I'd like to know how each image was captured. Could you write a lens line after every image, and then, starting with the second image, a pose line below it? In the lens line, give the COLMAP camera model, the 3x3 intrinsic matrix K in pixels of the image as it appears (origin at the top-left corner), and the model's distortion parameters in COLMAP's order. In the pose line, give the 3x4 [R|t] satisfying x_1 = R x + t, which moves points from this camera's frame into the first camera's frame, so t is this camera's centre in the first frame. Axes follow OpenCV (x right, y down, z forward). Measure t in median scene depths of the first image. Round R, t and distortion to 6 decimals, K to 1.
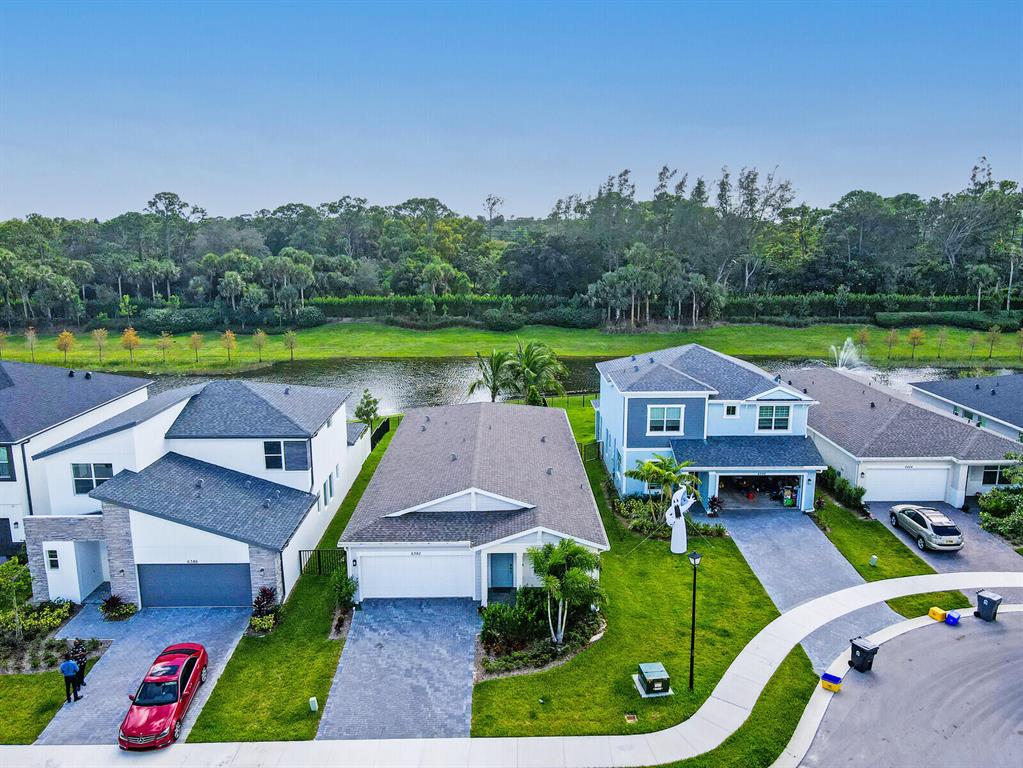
lens RADIAL K [[771.4, 0, 511.5], [0, 771.4, 384.0], [0, 0, 1]] dist [0.023625, 0.002223]
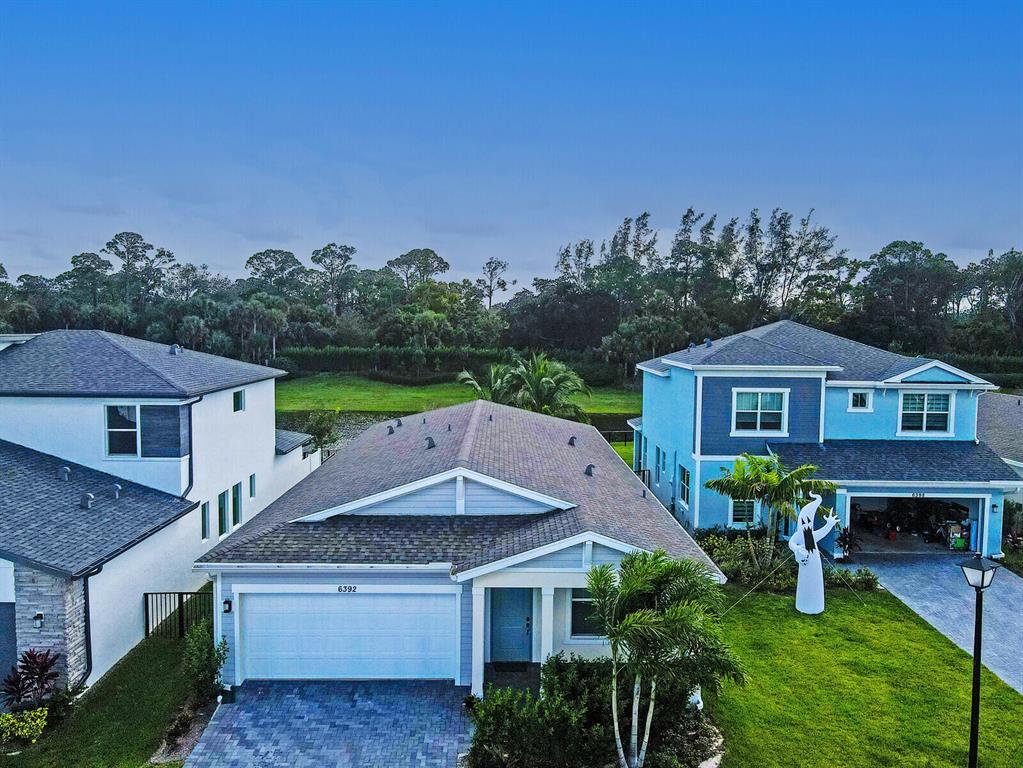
lens RADIAL K [[771.4, 0, 511.5], [0, 771.4, 384.0], [0, 0, 1]] dist [0.023625, 0.002223]
pose [[0.999907, 0.013175, 0.003402, -0.014163], [-0.012576, 0.990251, -0.138727, 0.129685], [-0.005196, 0.138671, 0.990325, 0.392541]]
